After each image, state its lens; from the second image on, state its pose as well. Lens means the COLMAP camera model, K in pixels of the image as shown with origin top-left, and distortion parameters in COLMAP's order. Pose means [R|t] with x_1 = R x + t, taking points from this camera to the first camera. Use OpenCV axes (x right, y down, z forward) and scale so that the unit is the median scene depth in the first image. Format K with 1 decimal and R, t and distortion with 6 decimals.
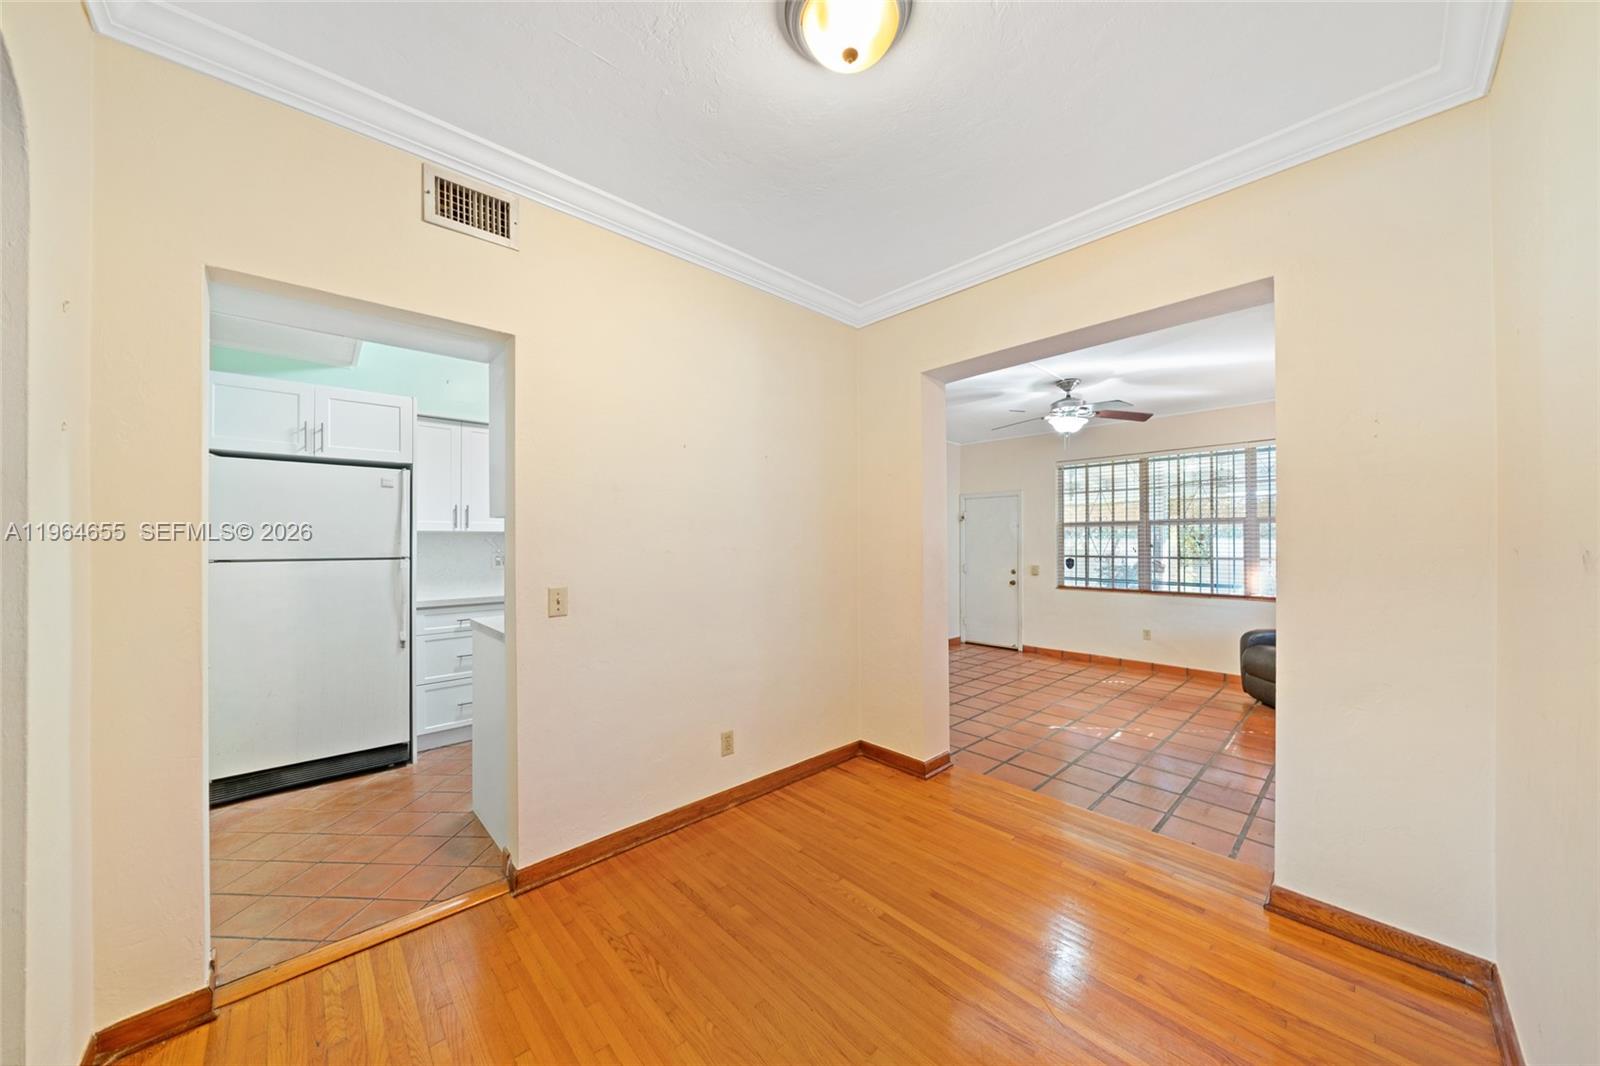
lens RADIAL K [[554.0, 0, 800.0], [0, 554.0, 533.0], [0, 0, 1]] dist [-0.001525, -0.000078]
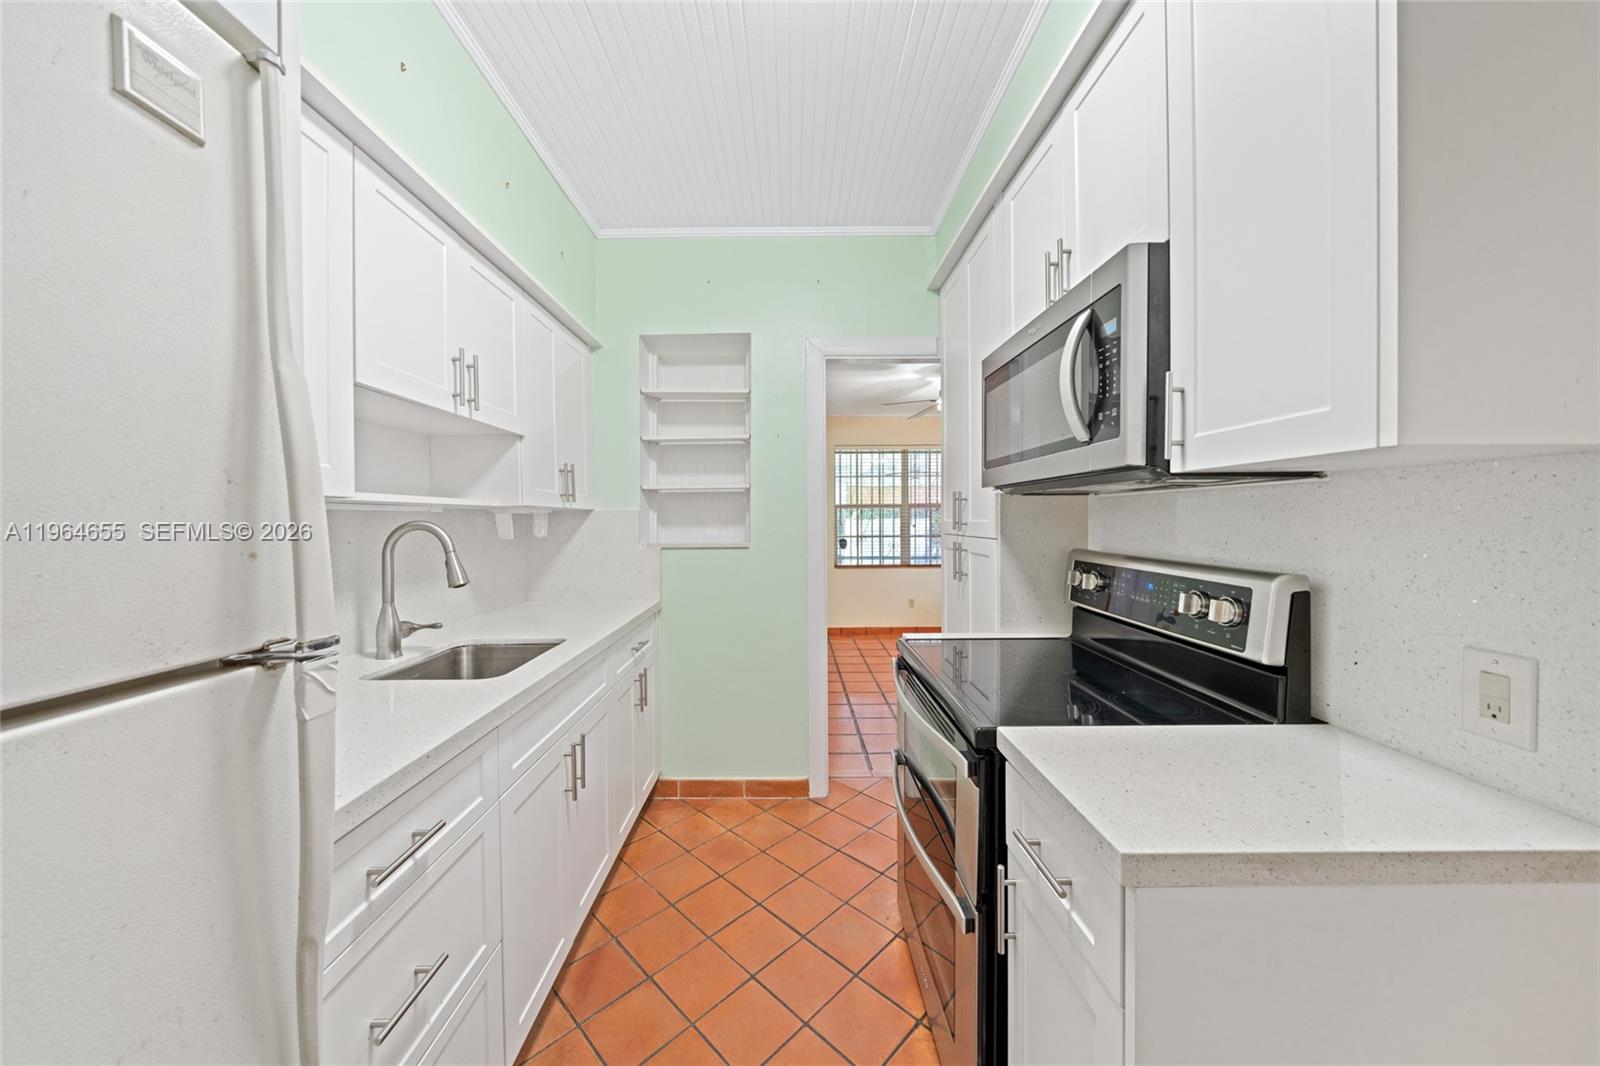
lens RADIAL K [[545.5, 0, 796.3], [0, 545.5, 524.2], [0, 0, 1]] dist [-0.000346, -0.000015]
pose [[0.675441, -0.005828, 0.737391, -0.333364], [-0.004013, 0.999925, 0.011580, 0.006732], [-0.737403, -0.010781, 0.675367, 0.371813]]
